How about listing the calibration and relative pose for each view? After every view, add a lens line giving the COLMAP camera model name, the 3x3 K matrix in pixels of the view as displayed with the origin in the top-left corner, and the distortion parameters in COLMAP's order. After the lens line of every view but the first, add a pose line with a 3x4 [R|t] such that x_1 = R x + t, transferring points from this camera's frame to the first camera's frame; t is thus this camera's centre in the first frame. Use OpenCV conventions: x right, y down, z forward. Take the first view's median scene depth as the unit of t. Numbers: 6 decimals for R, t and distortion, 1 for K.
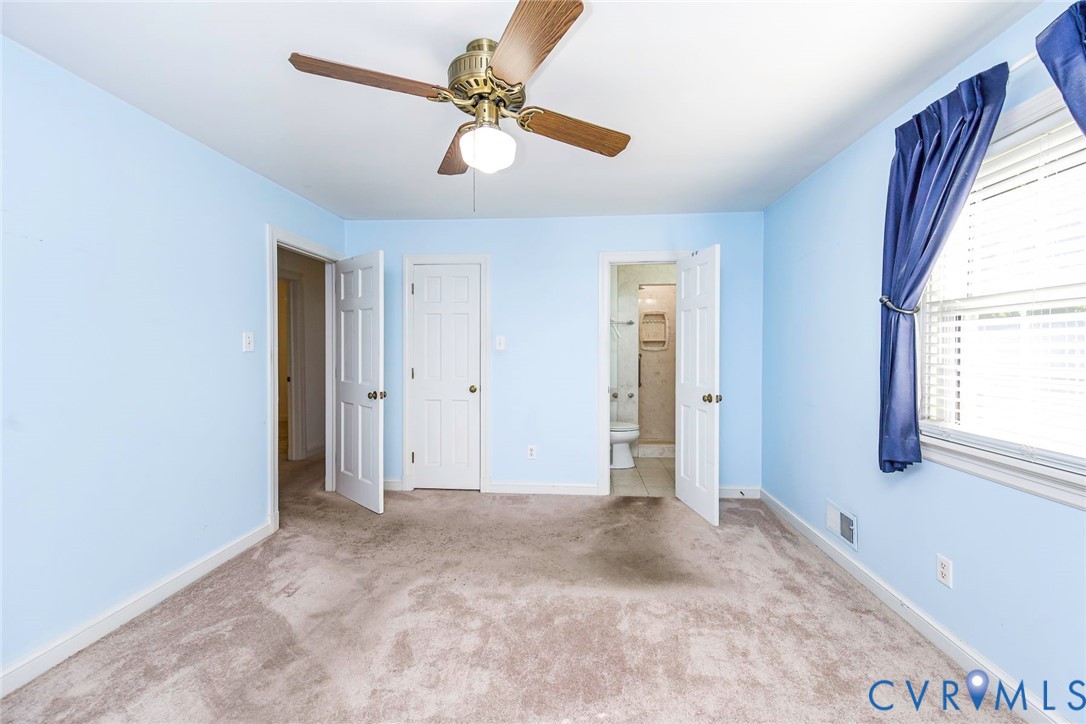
lens RADIAL K [[443.9, 0, 546.9], [0, 443.9, 355.5], [0, 0, 1]] dist [-0.000220, -0.000051]
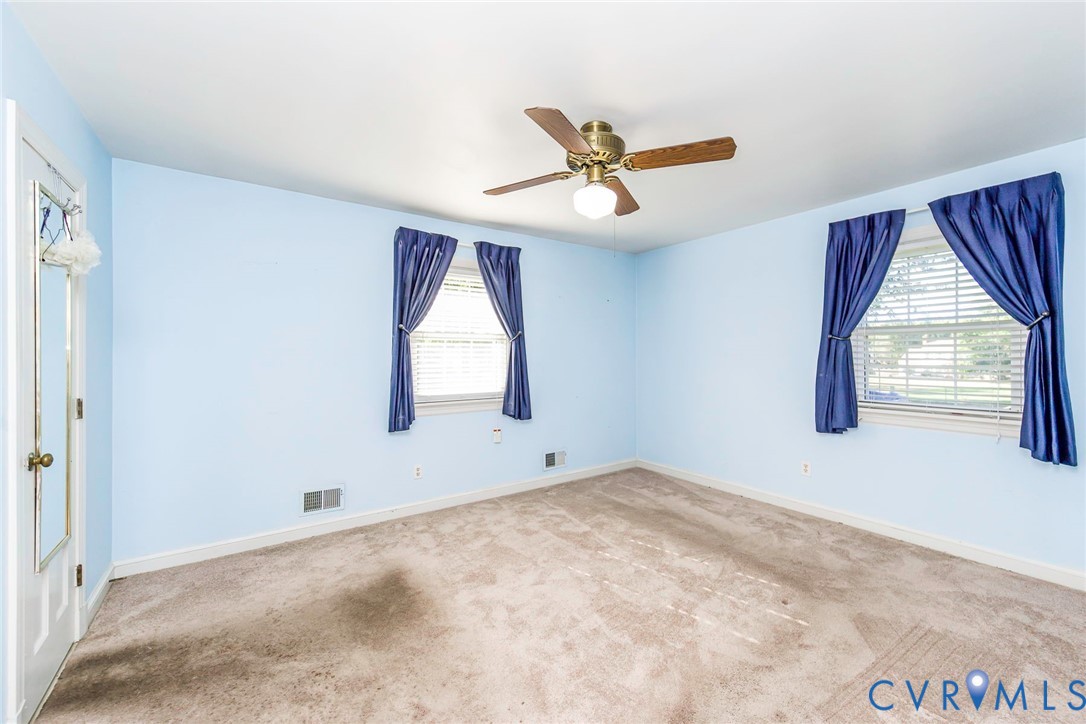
lens RADIAL K [[443.9, 0, 546.9], [0, 443.9, 355.5], [0, 0, 1]] dist [-0.000220, -0.000051]
pose [[-0.648198, 0.002118, 0.761469, -0.418122], [0.023949, 0.999558, 0.017606, -0.017590], [-0.761095, 0.029648, -0.647962, 0.808771]]
